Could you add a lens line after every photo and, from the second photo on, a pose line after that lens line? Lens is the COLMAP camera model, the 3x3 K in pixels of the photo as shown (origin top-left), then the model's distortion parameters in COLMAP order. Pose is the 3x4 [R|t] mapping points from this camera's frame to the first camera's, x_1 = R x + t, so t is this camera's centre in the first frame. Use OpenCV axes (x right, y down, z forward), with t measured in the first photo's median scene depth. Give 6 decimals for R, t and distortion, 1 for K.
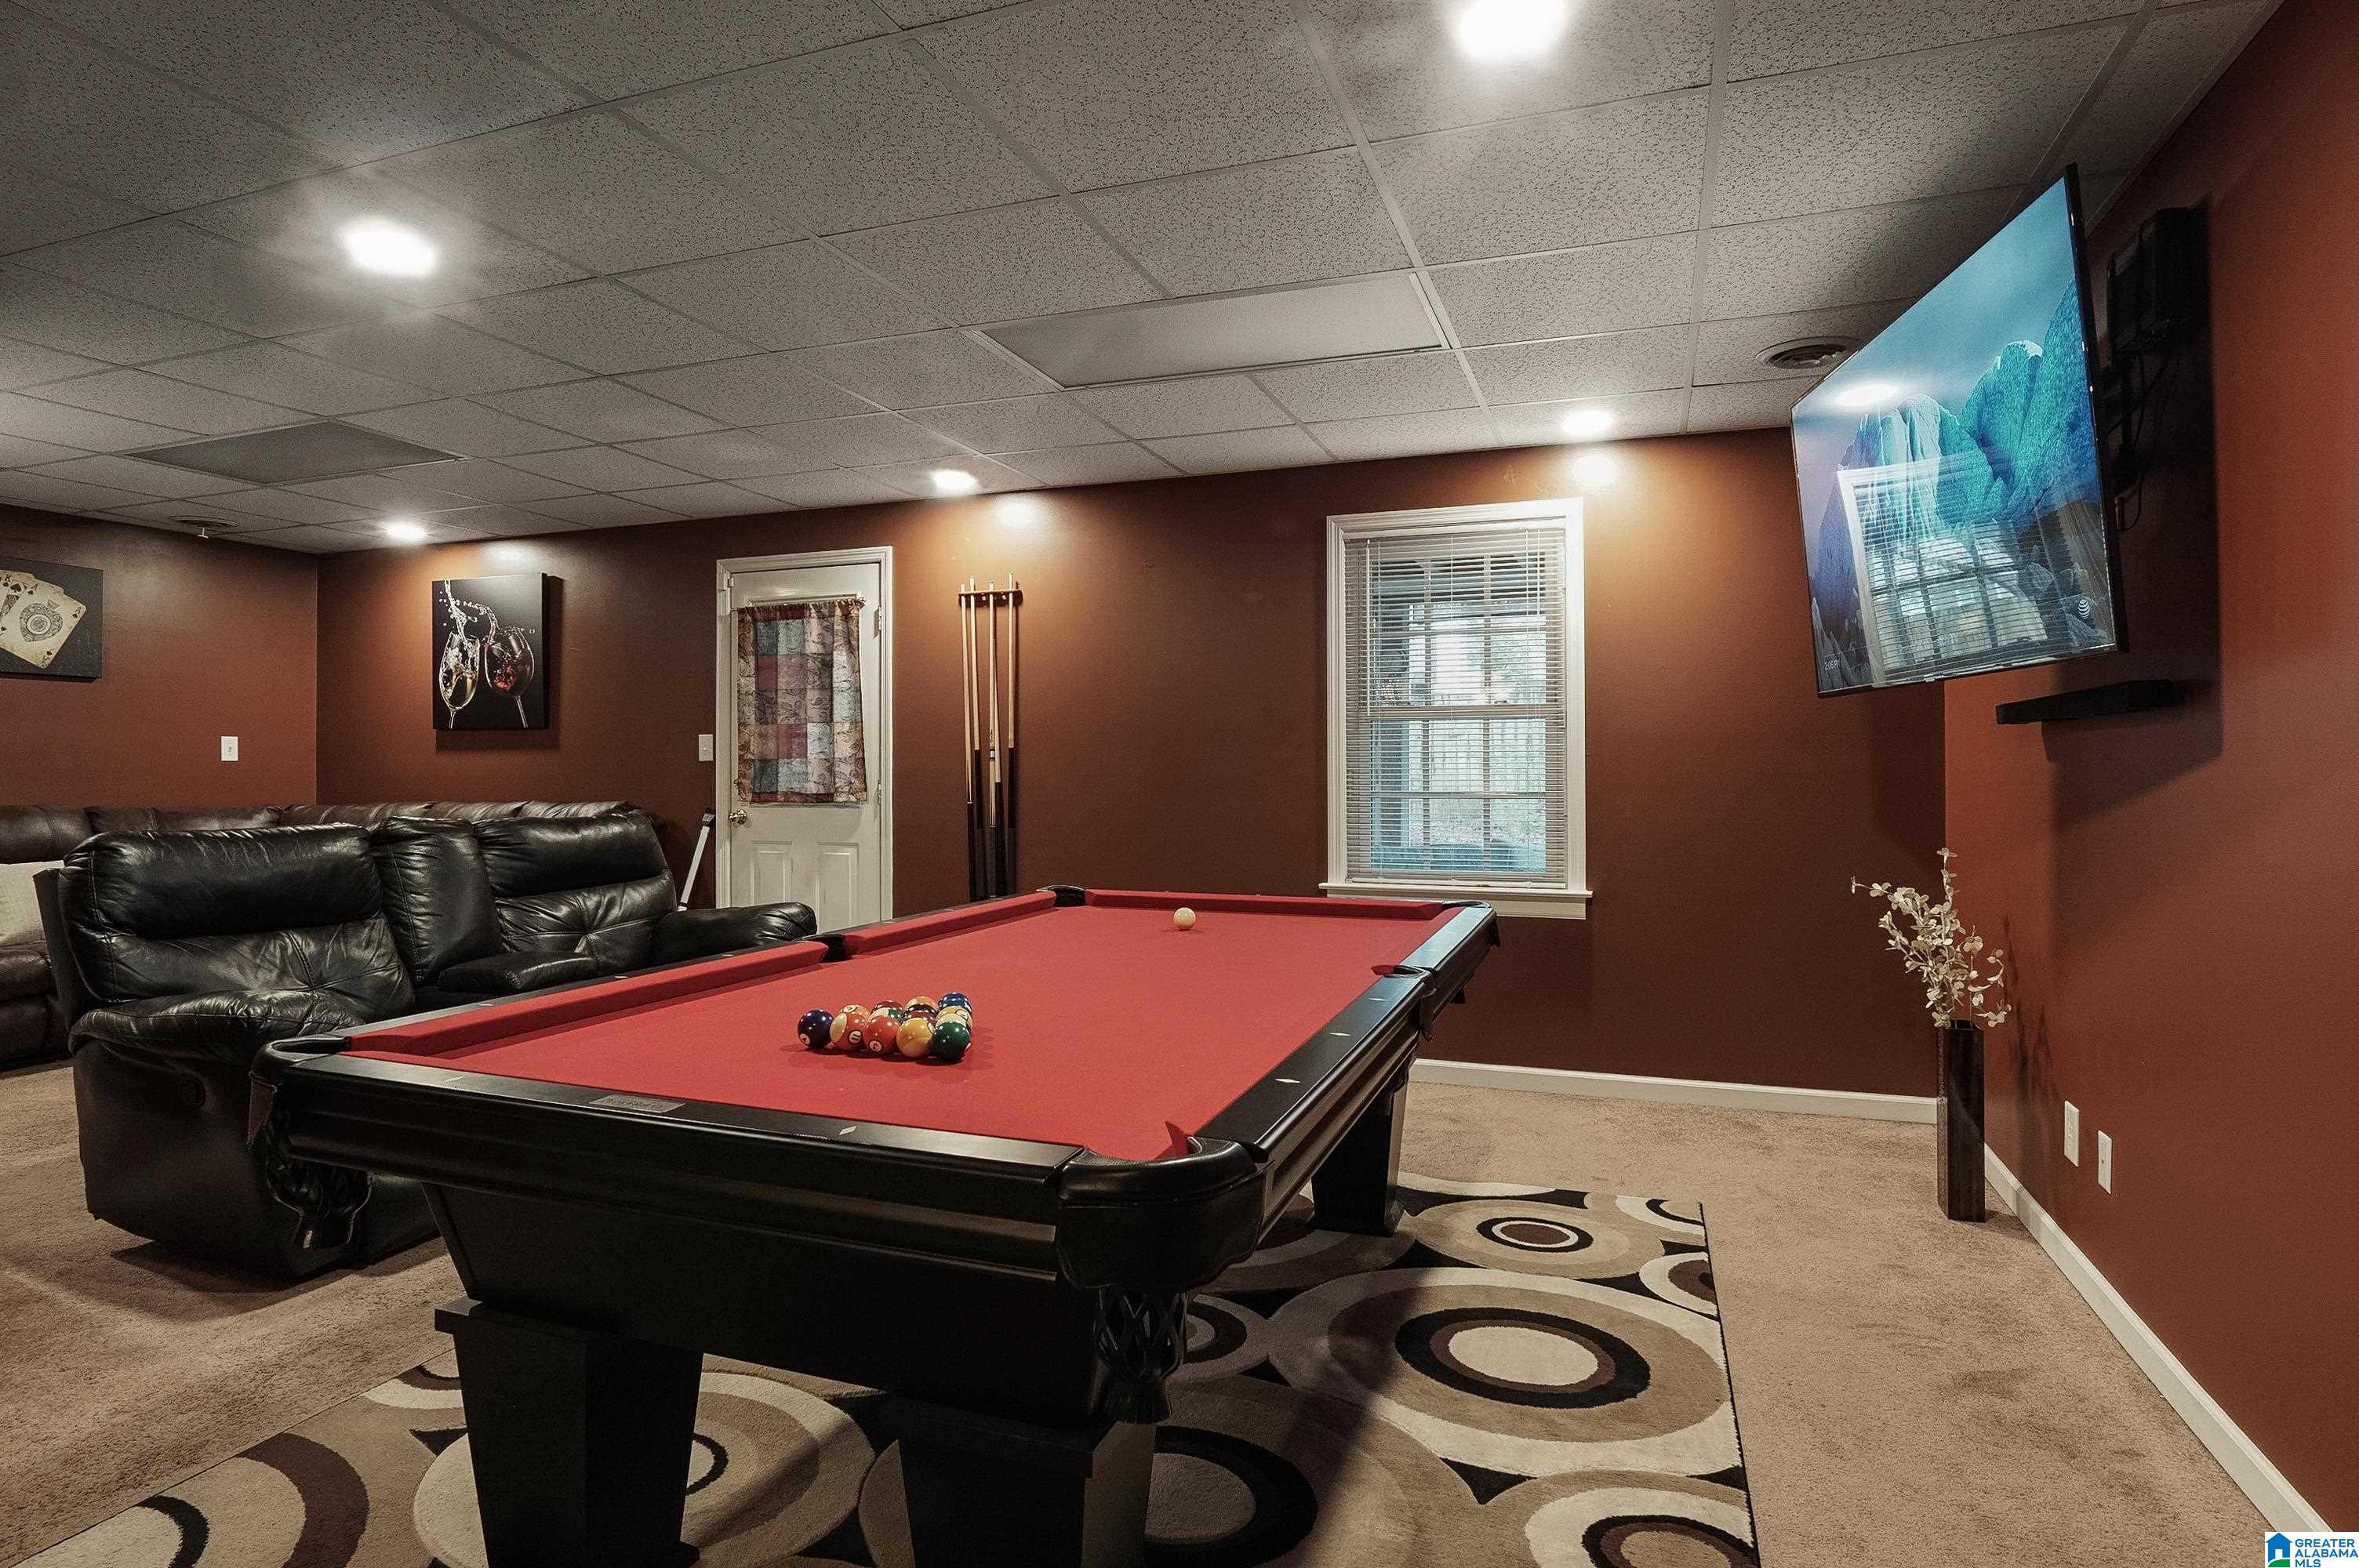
lens RADIAL K [[1270.9, 0, 1162.0], [0, 1270.9, 756.0], [0, 0, 1]] dist [-0.002205, -0.000405]
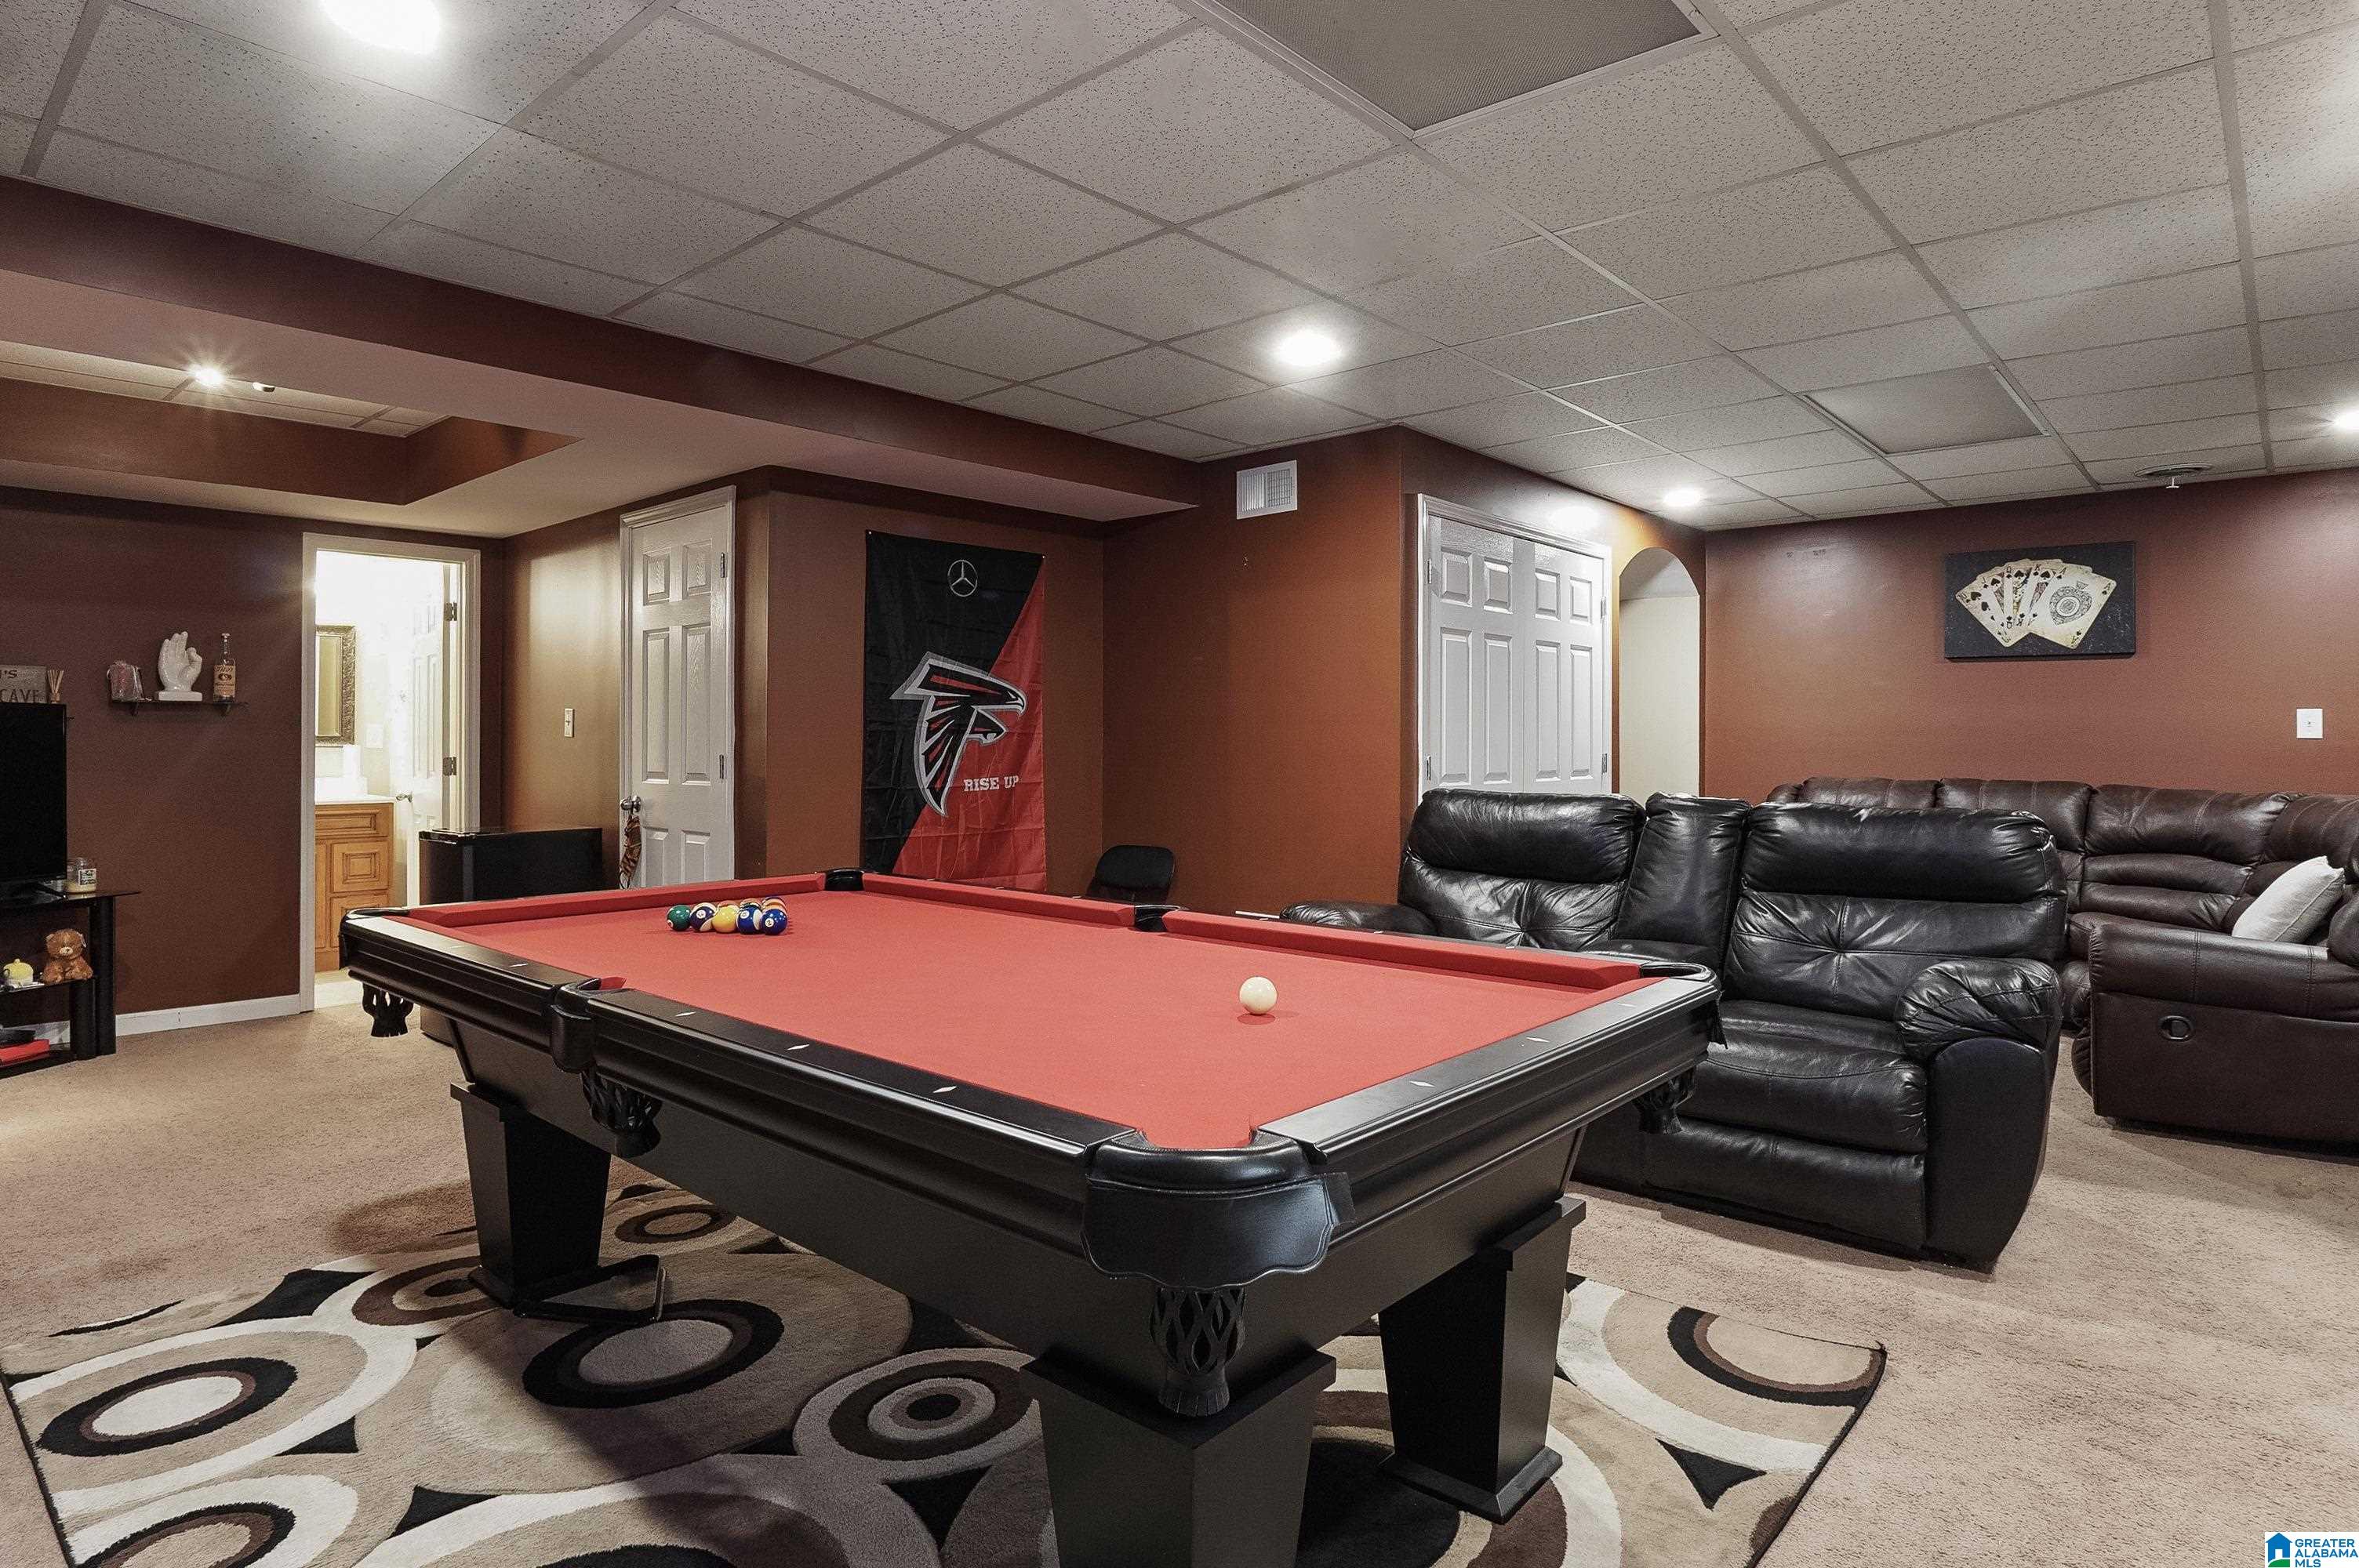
lens RADIAL K [[1270.9, 0, 1162.0], [0, 1270.9, 756.0], [0, 0, 1]] dist [-0.002205, -0.000405]
pose [[-0.363498, 0.011336, -0.931526, 0.347208], [0.006284, 0.999933, 0.009716, 0.003221], [0.931574, -0.002322, -0.363545, 0.689928]]
